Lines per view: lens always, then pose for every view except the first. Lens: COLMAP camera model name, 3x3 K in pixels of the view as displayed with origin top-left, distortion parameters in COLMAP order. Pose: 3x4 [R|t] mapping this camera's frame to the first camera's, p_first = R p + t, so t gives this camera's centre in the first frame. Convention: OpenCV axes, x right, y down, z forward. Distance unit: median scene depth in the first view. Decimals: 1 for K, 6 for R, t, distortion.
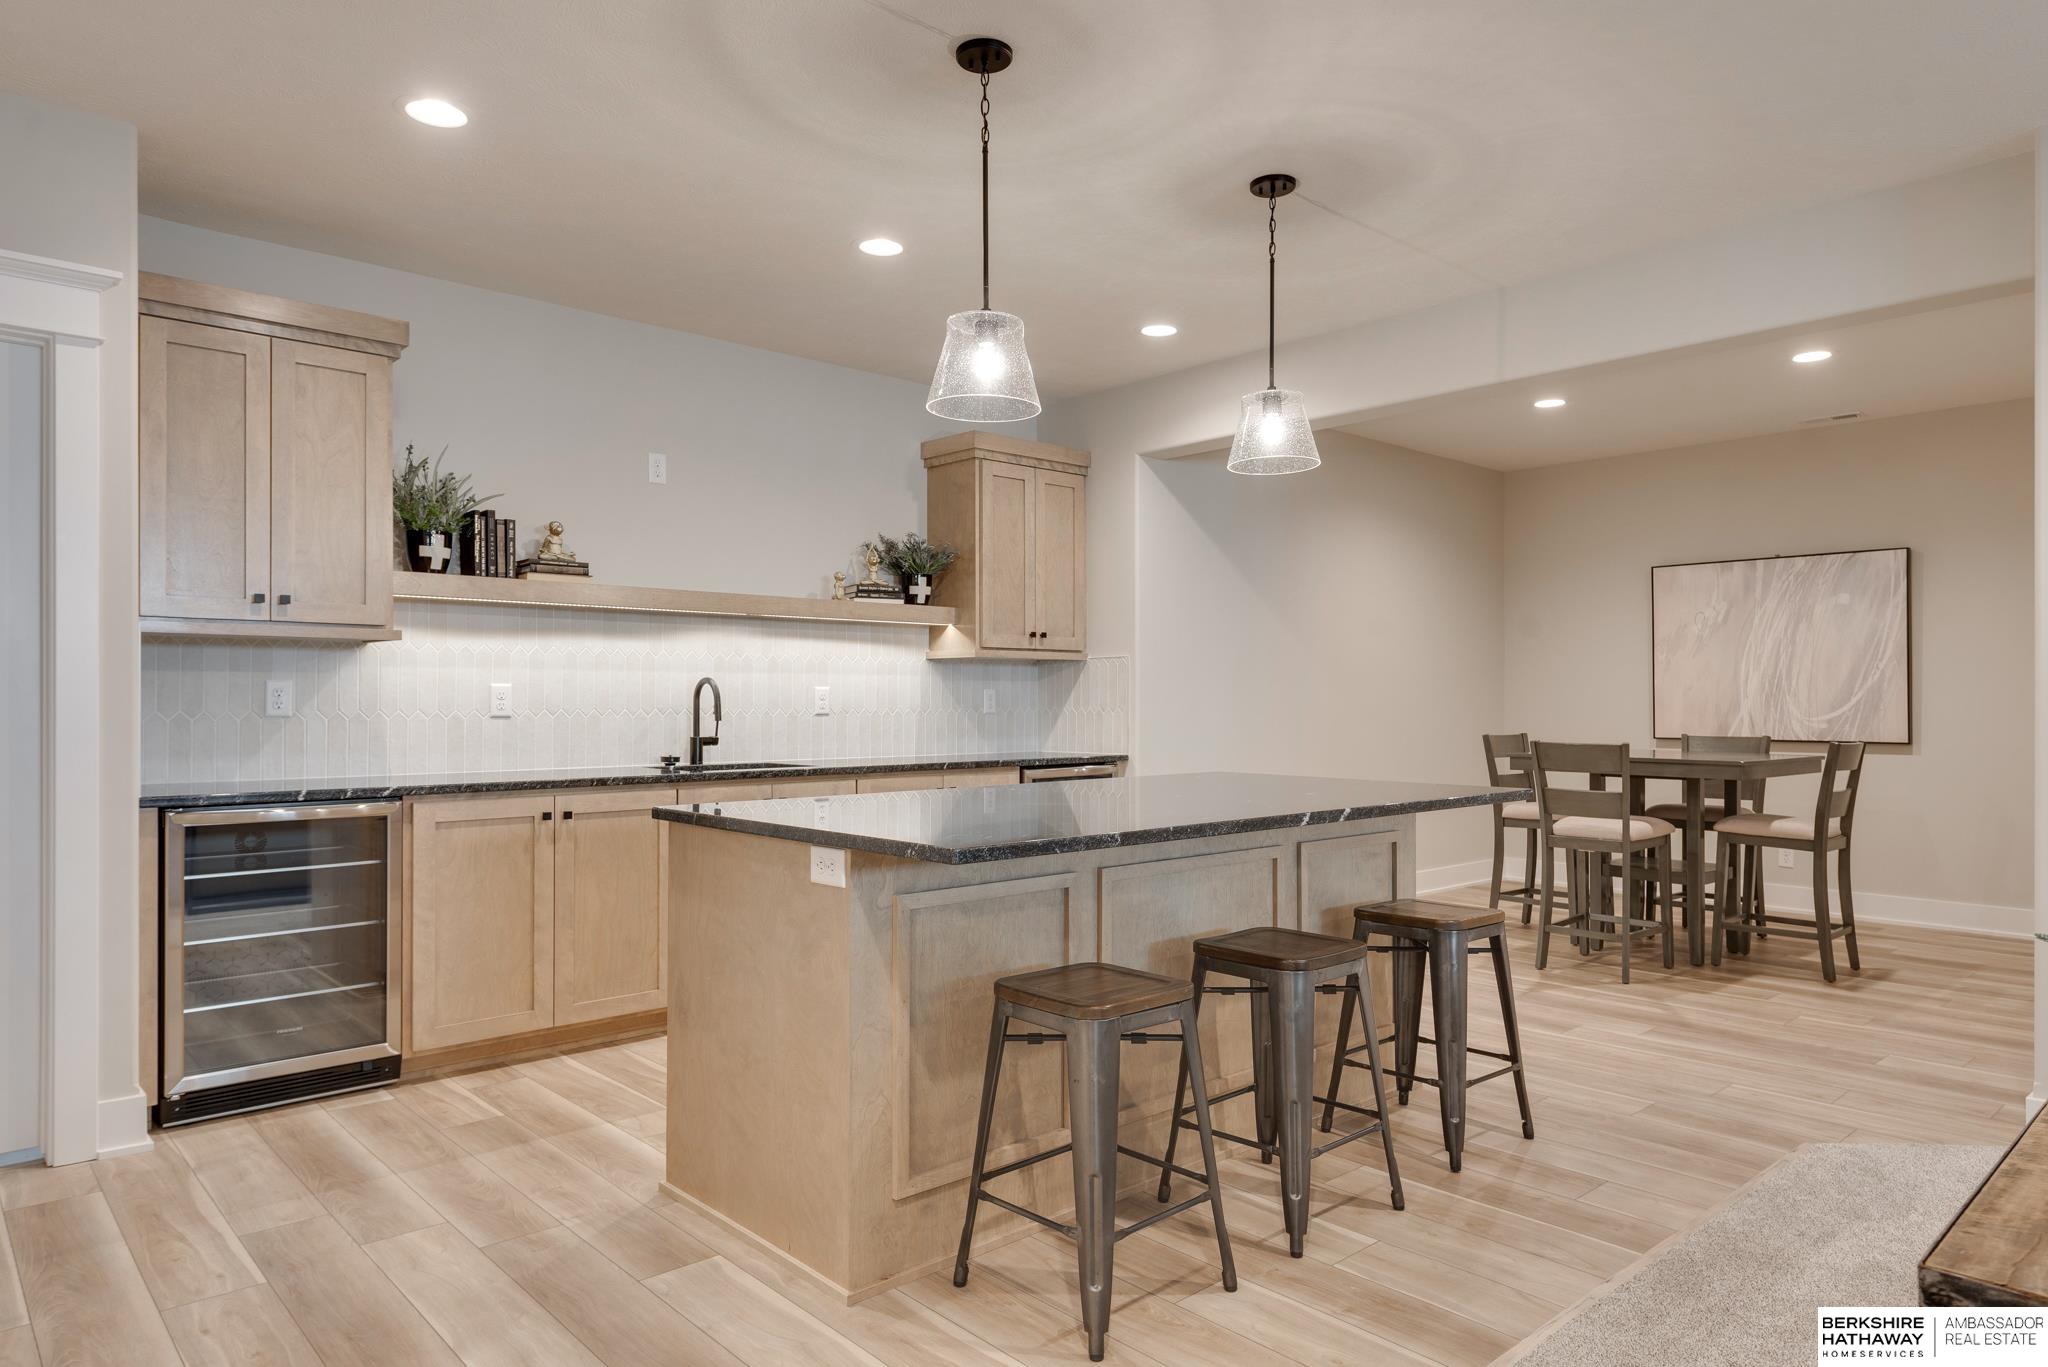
lens RADIAL K [[1290.4, 0, 975.4], [0, 1290.4, 697.1], [0, 0, 1]] dist [0.009219, -0.000786]
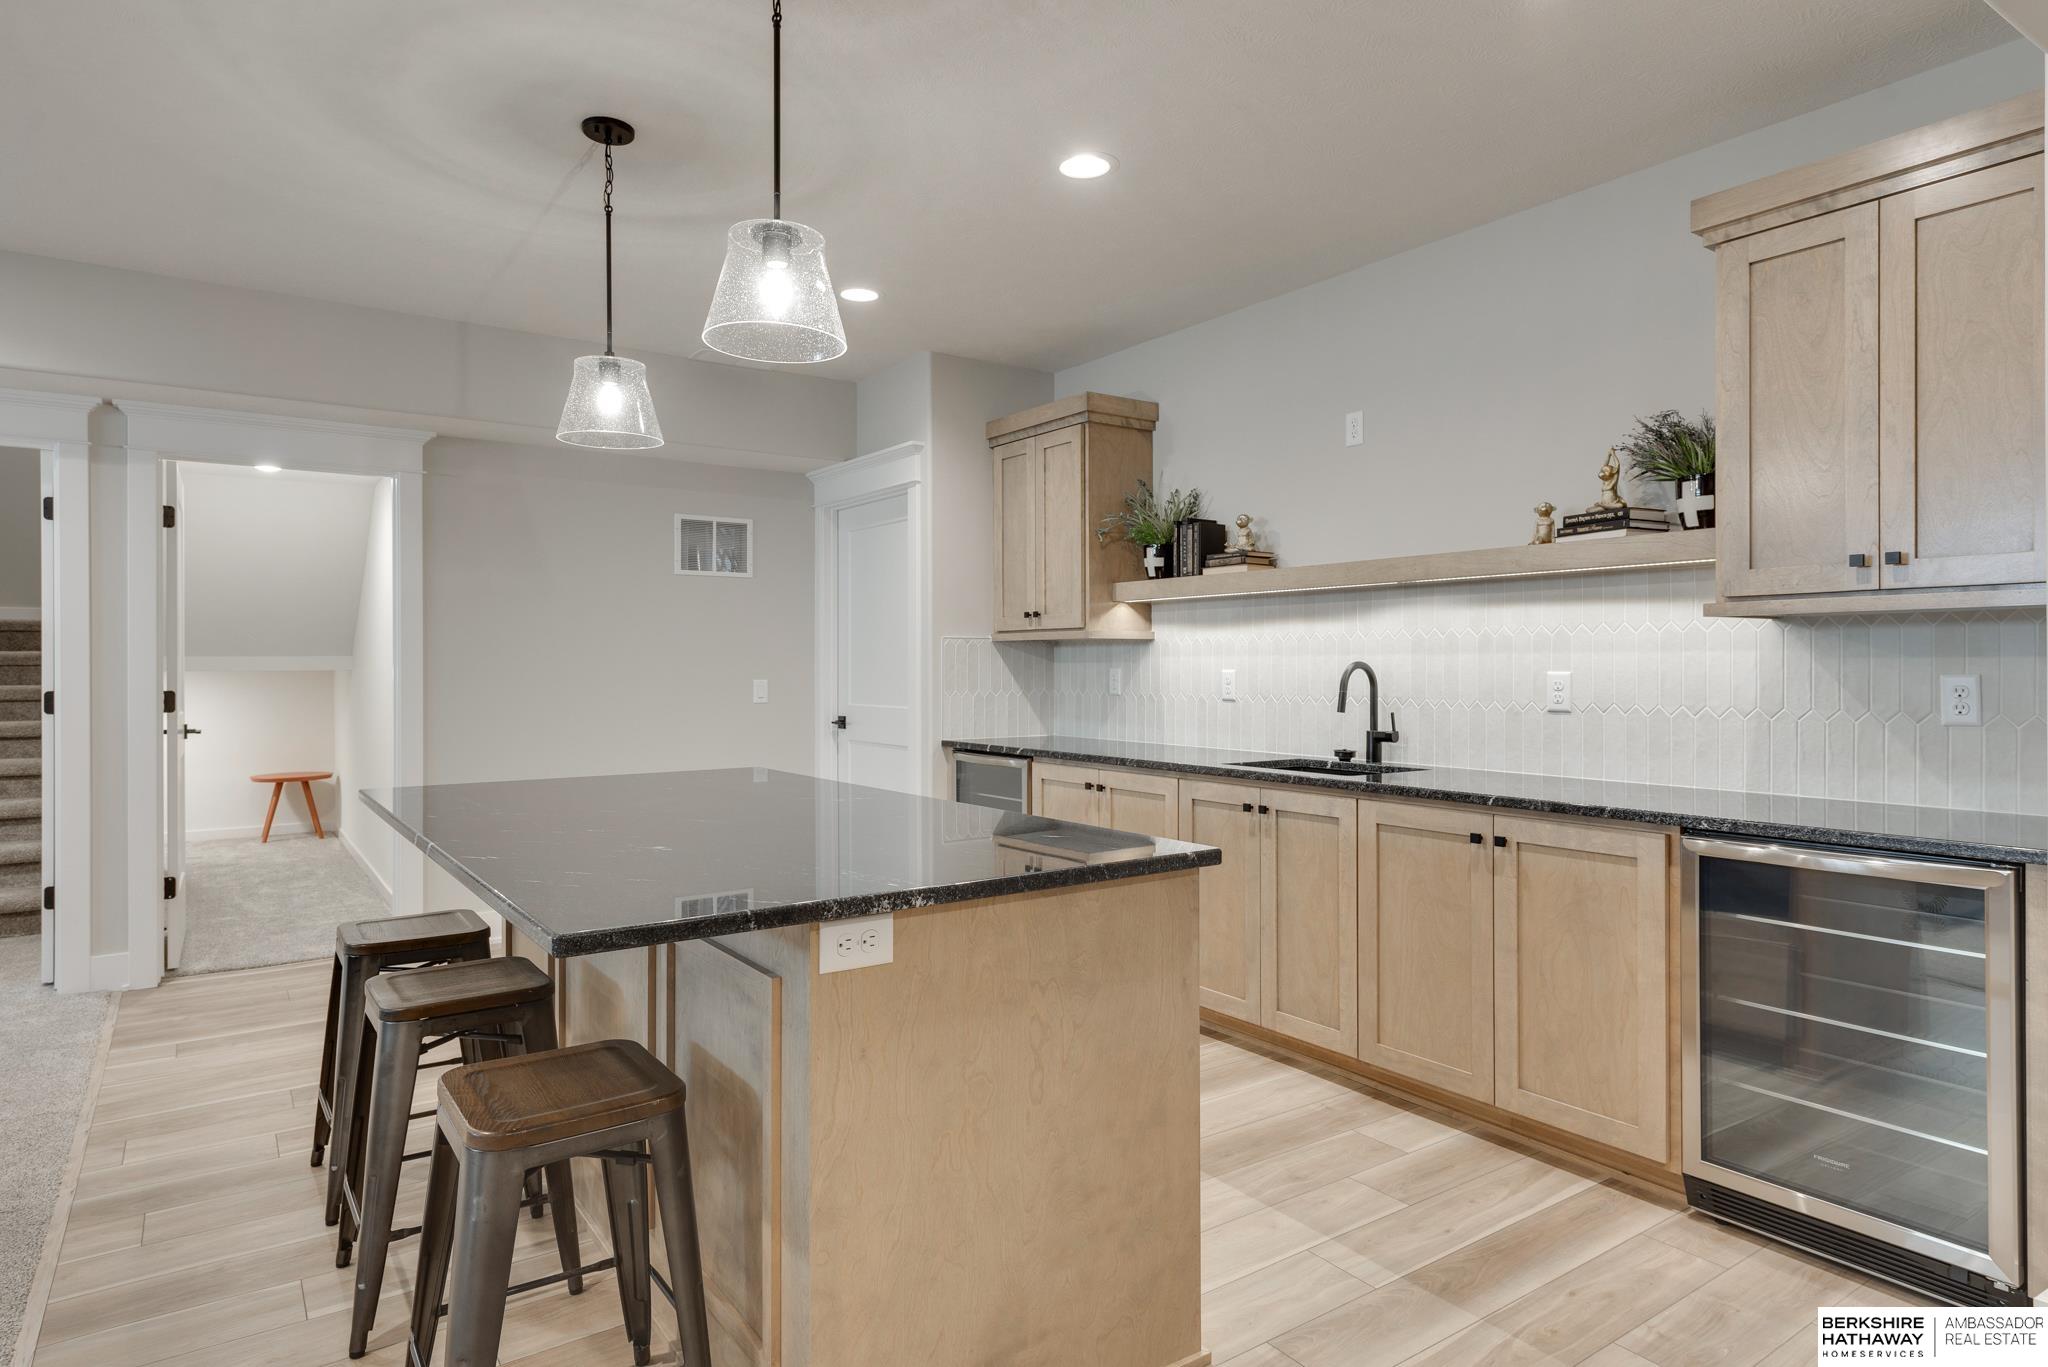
lens RADIAL K [[1229.6, 0, 1055.3], [0, 1229.6, 659.6], [0, 0, 1]] dist [0.045582, -0.002427]
pose [[-0.128984, -0.003017, -0.991642, 0.684282], [0.005856, 0.999976, -0.003804, -0.015942], [0.991629, -0.006298, -0.128963, 0.983883]]
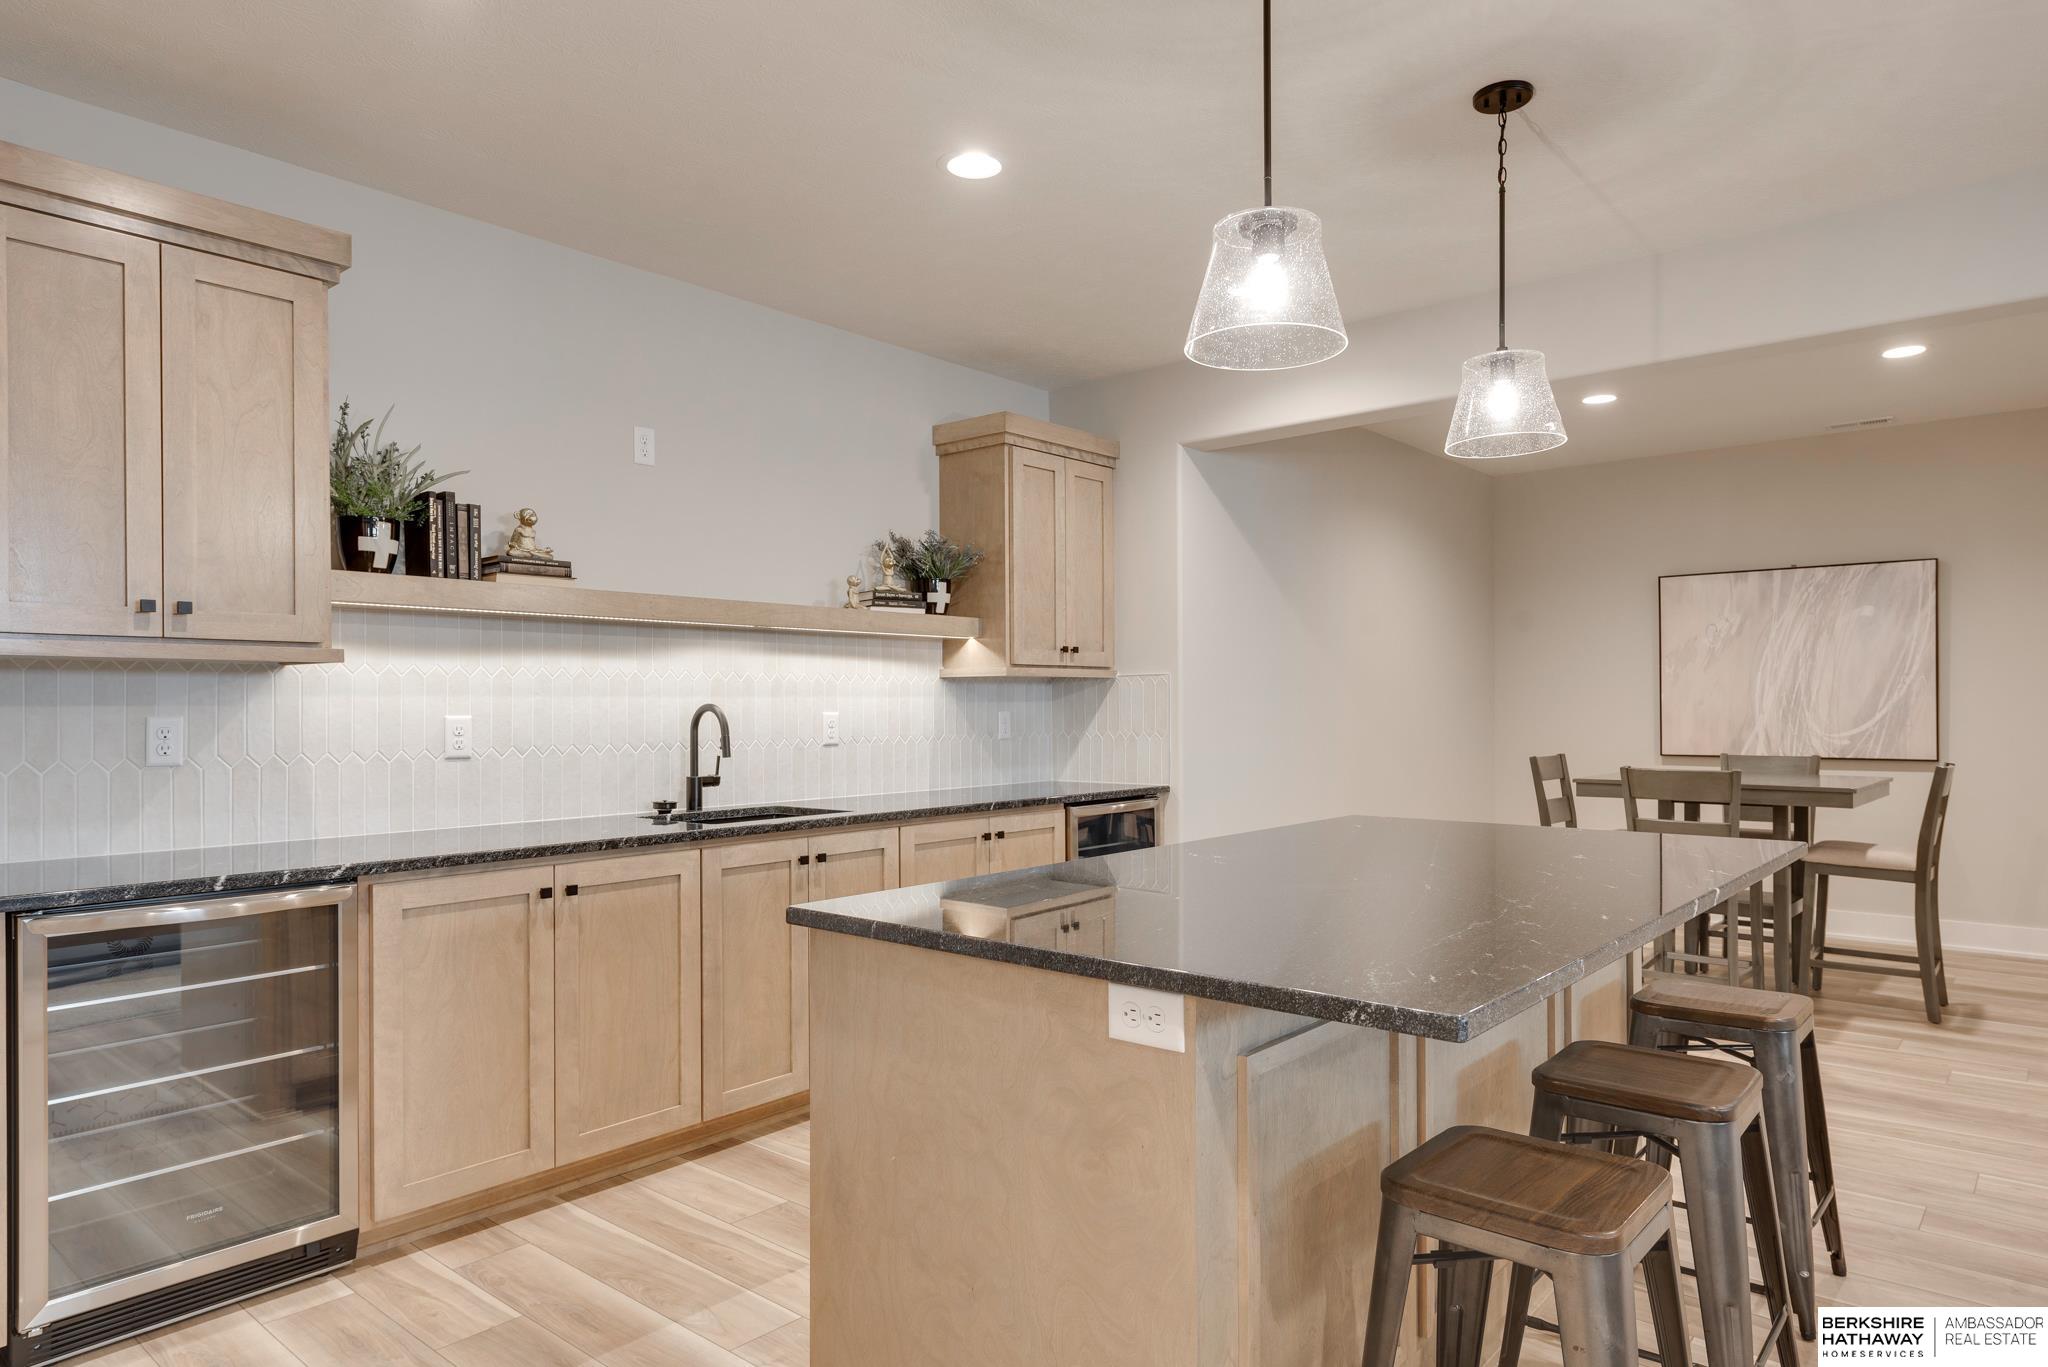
lens RADIAL K [[1290.4, 0, 993.9], [0, 1290.4, 708.9], [0, 0, 1]] dist [0.009219, -0.000786]
pose [[0.991961, -0.006167, 0.126392, -0.144185], [0.005632, 0.999974, 0.004589, -0.016037], [-0.126417, -0.003841, 0.991970, 0.183996]]
